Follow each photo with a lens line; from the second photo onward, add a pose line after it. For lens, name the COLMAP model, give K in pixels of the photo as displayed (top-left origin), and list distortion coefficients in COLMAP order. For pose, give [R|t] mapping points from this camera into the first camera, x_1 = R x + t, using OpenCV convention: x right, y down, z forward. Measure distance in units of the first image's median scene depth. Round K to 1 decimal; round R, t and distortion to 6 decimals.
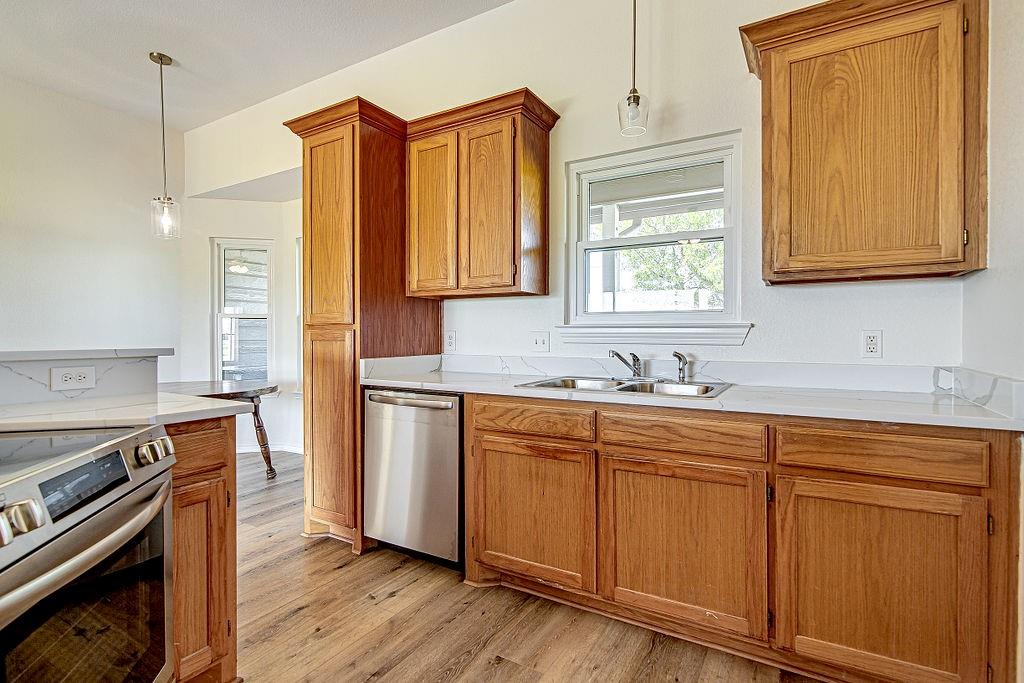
lens RADIAL K [[498.4, 0, 512.6], [0, 498.4, 339.4], [0, 0, 1]] dist [-0.002241, 0.000019]
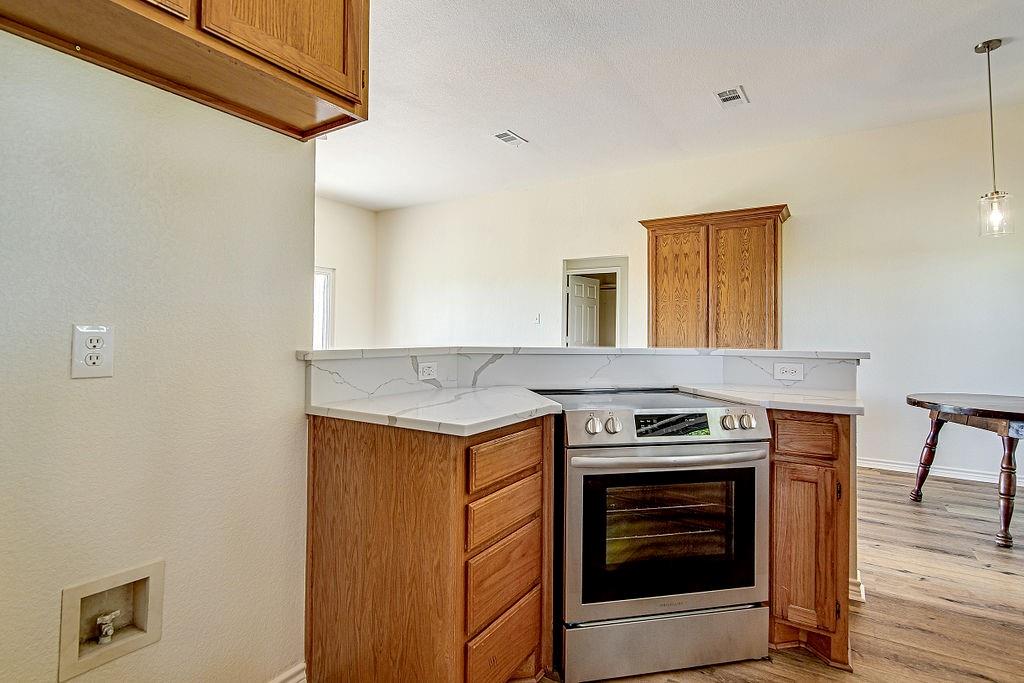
lens RADIAL K [[515.5, 0, 513.0], [0, 515.5, 325.6], [0, 0, 1]] dist [0.000062, 0.000022]
pose [[-0.021511, -0.018268, -0.999602, 0.369041], [-0.022631, 0.999586, -0.017781, -0.003061], [0.999512, 0.022239, -0.021915, 0.192906]]
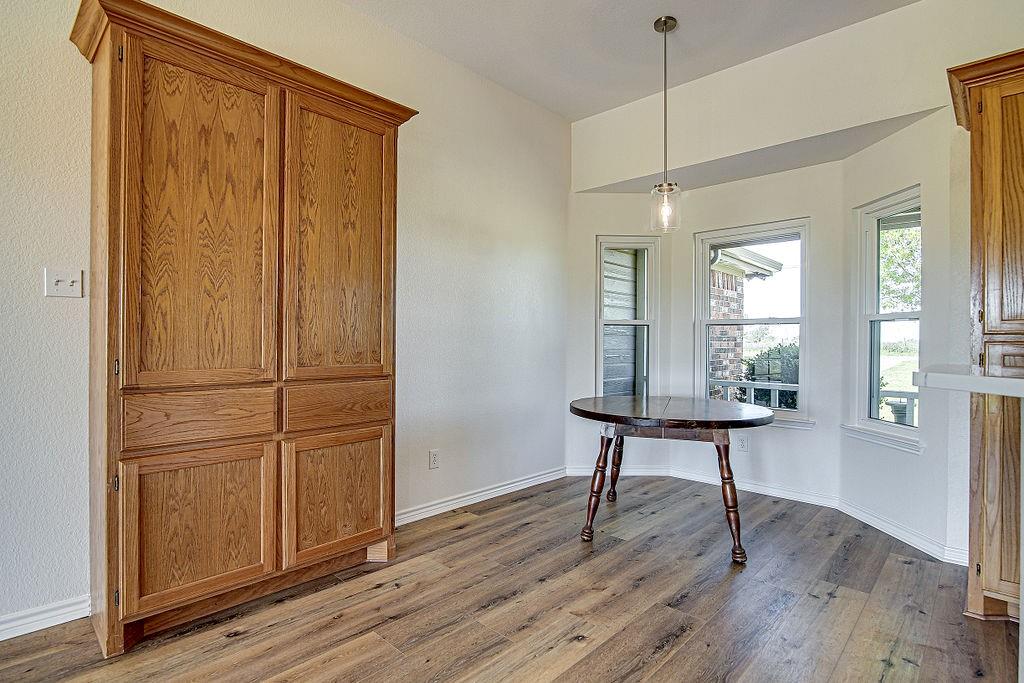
lens RADIAL K [[507.5, 0, 512.0], [0, 507.5, 341.5], [0, 0, 1]] dist [-0.017241, 0.000647]
pose [[0.976506, 0.010732, -0.215221, -1.056792], [-0.013432, 0.999848, -0.011086, -0.000288], [0.215069, 0.013716, 0.976503, 0.132918]]
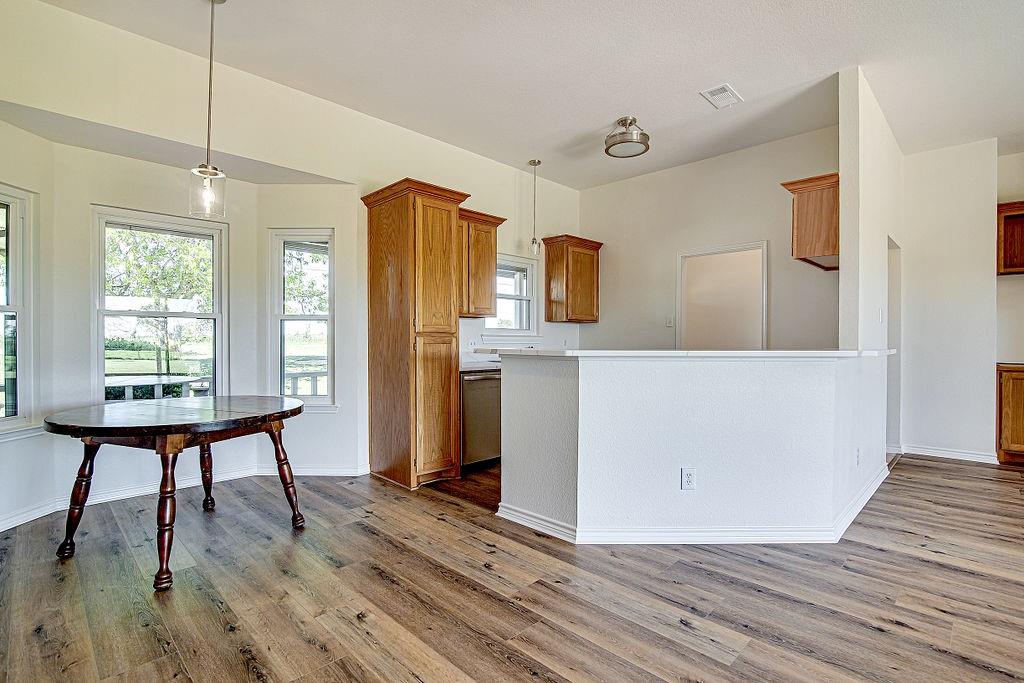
lens RADIAL K [[486.2, 0, 509.3], [0, 486.2, 341.5], [0, 0, 1]] dist [-0.020772, 0.001025]
pose [[0.242759, -0.003450, 0.970080, -1.827518], [0.008222, 0.999965, 0.001498, -0.004710], [-0.970052, 0.007613, 0.242779, 0.487191]]
